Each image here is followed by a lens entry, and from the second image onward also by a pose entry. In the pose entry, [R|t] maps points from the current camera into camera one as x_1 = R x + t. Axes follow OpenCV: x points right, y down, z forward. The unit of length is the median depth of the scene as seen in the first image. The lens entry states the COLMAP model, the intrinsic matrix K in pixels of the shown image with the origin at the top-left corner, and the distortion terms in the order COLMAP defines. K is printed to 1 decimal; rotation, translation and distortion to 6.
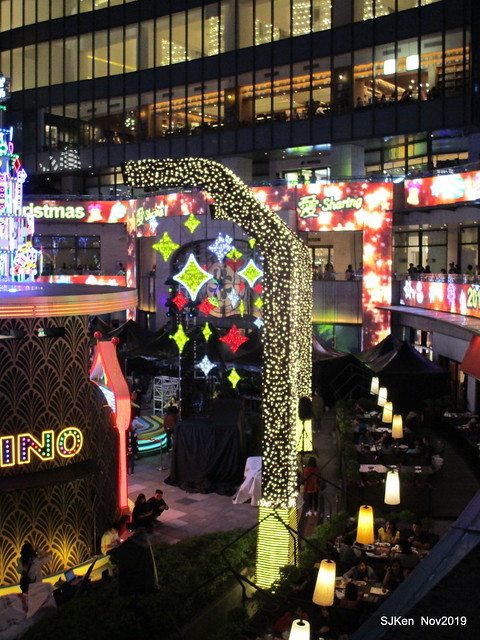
lens RADIAL K [[738.3, 0, 246.4], [0, 738.3, 277.8], [0, 0, 1]] dist [-0.057175, 0.000000]
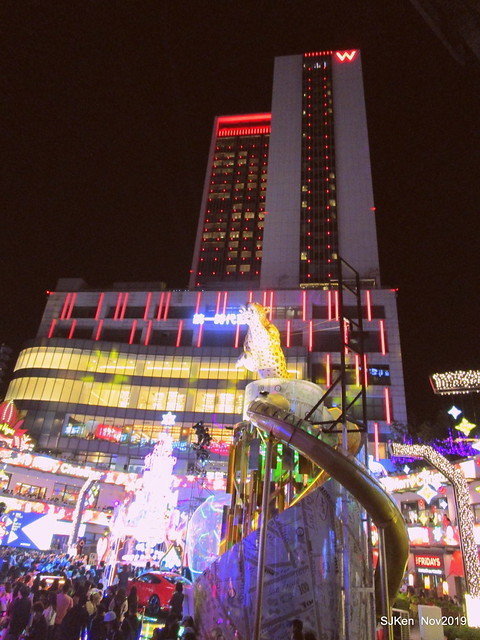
lens RADIAL K [[452.3, 0, 240.0], [0, 452.3, 320.9], [0, 0, 1]] dist [-0.038517, 0.008694]
pose [[0.861288, 0.294743, 0.413896, -0.450517], [-0.069774, 0.875456, -0.478234, 0.076258], [-0.503304, 0.383018, 0.774585, -0.186697]]
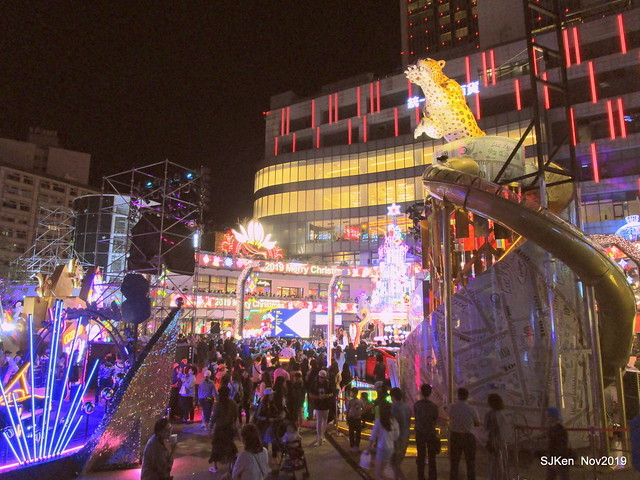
lens RADIAL K [[452.3, 0, 319.5], [0, 452.3, 244.1], [0, 0, 1]] dist [-0.038517, 0.008694]
pose [[0.990876, 0.035606, 0.129991, -0.411224], [-0.008511, 0.979079, -0.203304, 0.077786], [-0.134510, 0.200343, 0.970448, -0.183609]]
